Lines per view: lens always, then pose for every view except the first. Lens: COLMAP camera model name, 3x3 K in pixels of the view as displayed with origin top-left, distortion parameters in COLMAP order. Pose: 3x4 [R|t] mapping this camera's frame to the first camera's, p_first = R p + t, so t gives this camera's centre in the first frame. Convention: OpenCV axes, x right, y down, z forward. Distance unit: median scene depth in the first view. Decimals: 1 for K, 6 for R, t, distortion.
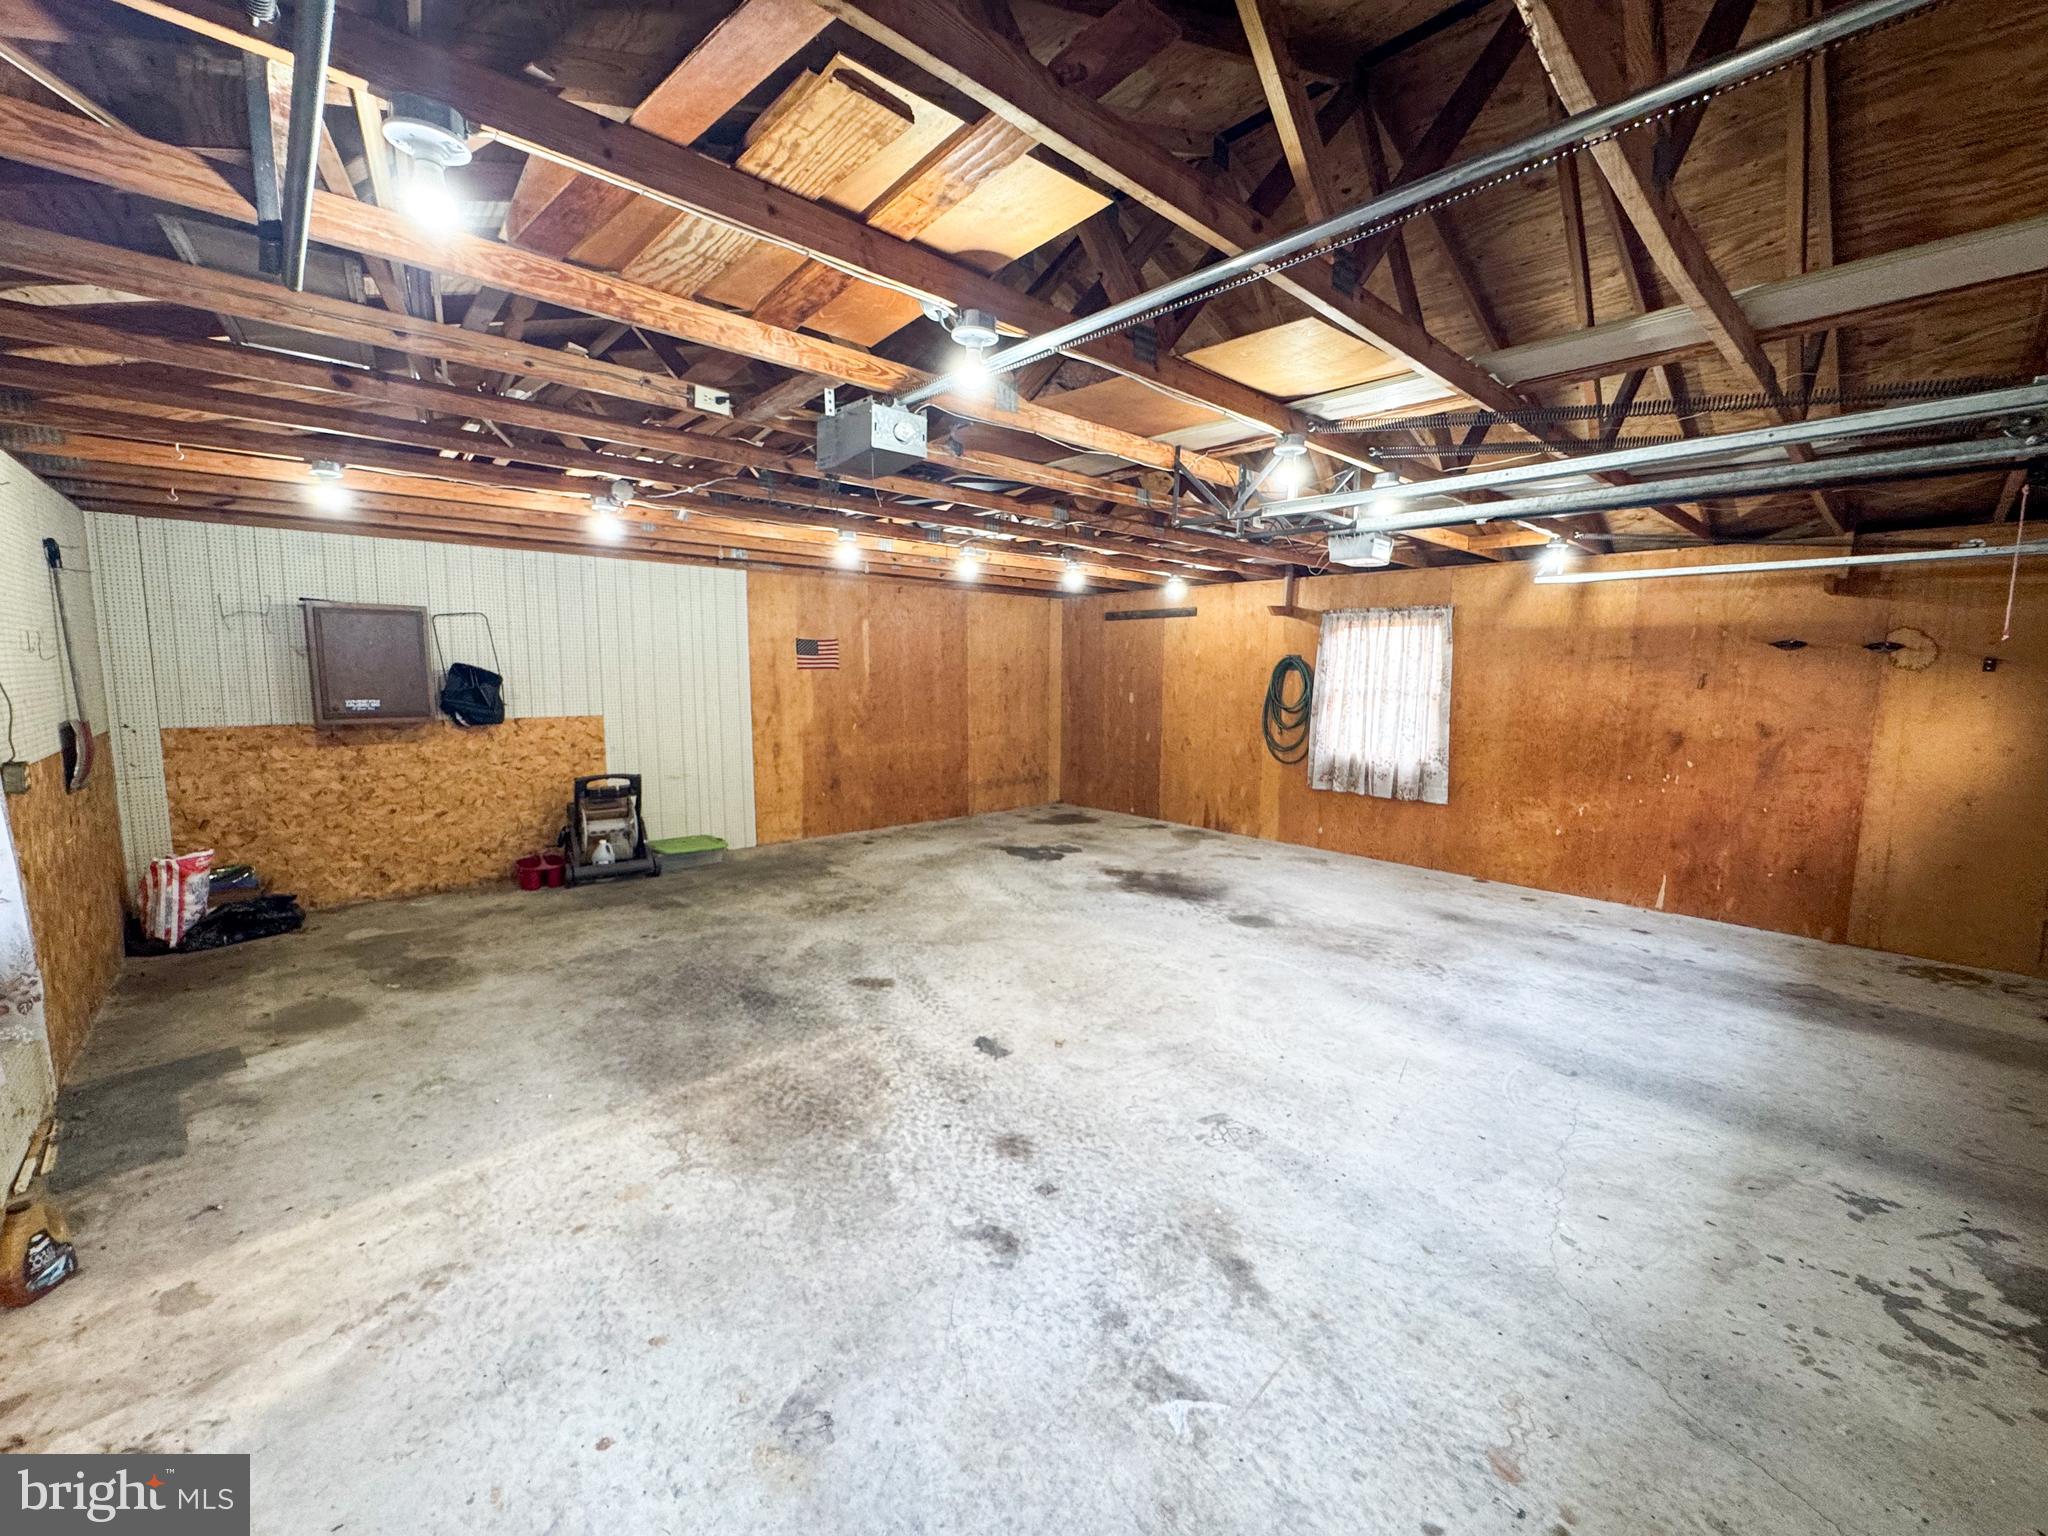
lens RADIAL K [[812.6, 0, 1026.9], [0, 812.6, 761.1], [0, 0, 1]] dist [-0.004612, 0.000754]
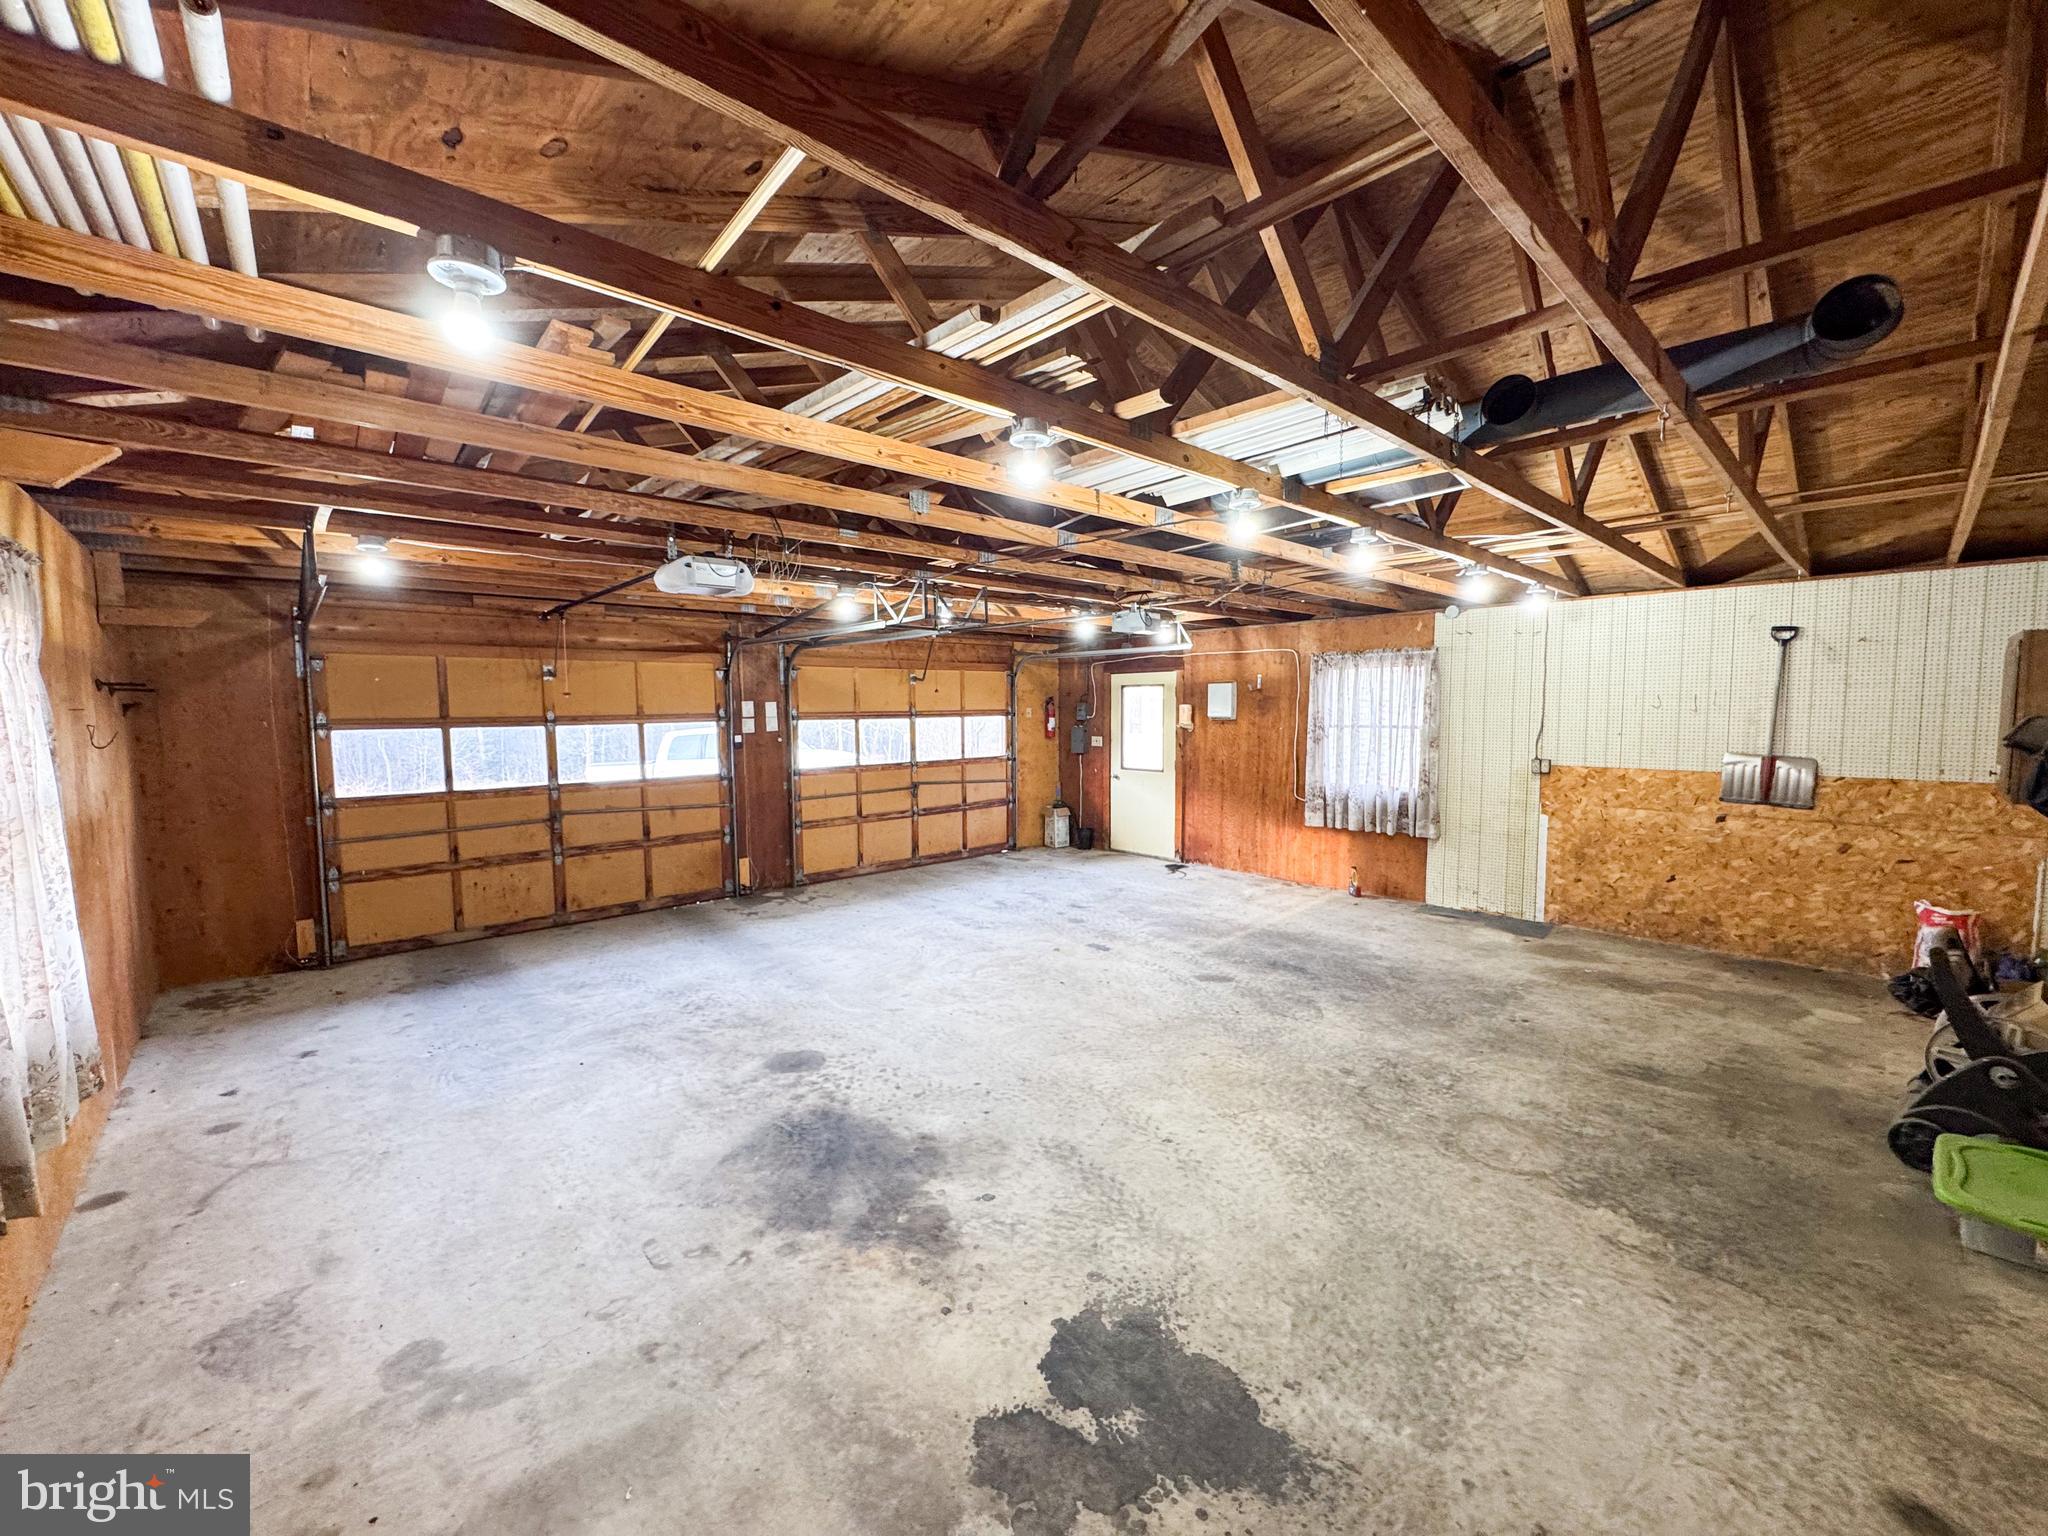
lens RADIAL K [[812.6, 0, 1020.7], [0, 812.6, 765.4], [0, 0, 1]] dist [-0.004612, 0.000754]
pose [[-0.999993, -0.003452, 0.001193, 0.086005], [-0.003169, 0.982420, 0.186657, -0.237145], [-0.001816, 0.186652, -0.982424, 1.947481]]
